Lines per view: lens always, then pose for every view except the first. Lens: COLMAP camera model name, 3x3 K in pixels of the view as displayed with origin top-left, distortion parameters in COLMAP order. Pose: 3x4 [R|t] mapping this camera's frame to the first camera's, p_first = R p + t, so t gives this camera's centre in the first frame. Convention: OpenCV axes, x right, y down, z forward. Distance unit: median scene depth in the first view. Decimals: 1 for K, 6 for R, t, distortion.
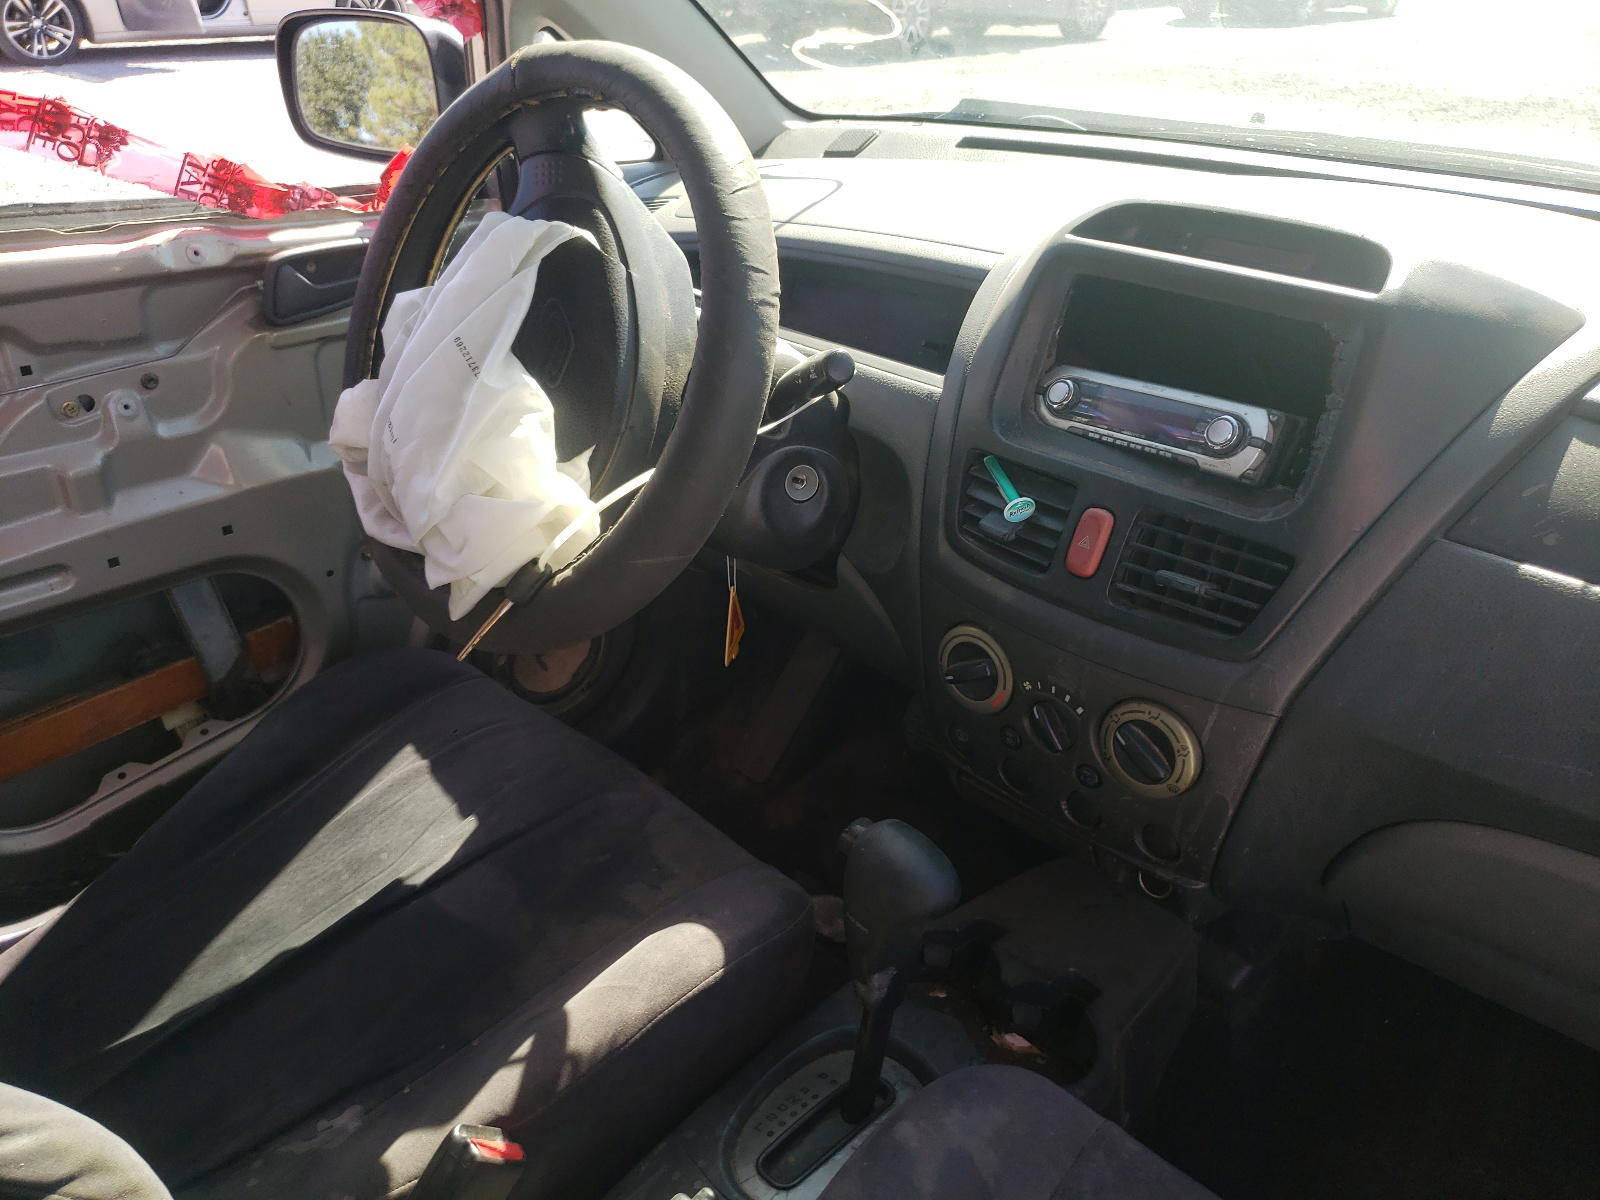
lens RADIAL K [[1259.8, 0, 800.0], [0, 1259.8, 573.1], [0, 0, 1]] dist [-0.010101, -0.001328]
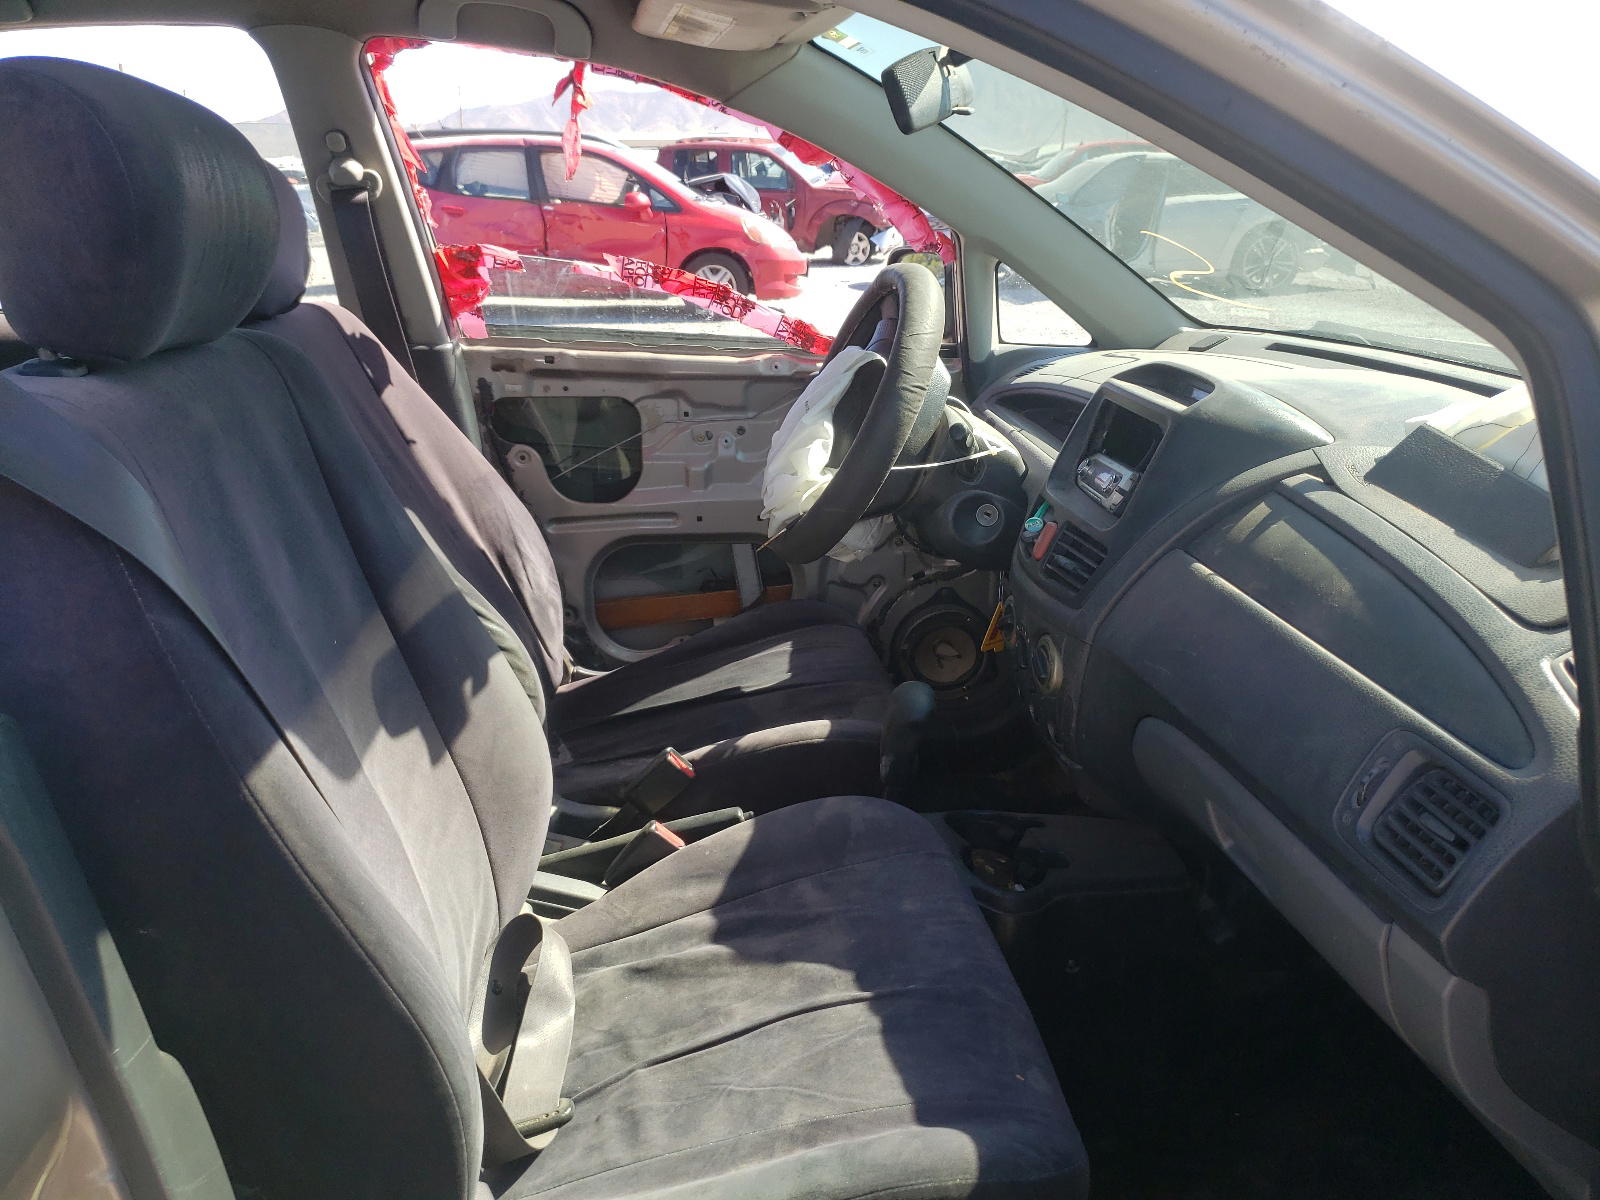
lens RADIAL K [[1259.8, 0, 800.0], [0, 1259.8, 573.1], [0, 0, 1]] dist [-0.010101, -0.001328]
pose [[0.776125, 0.172860, -0.606424, 0.753837], [-0.274513, 0.958403, -0.078142, 0.180679], [0.567690, 0.227120, 0.791293, -0.406324]]
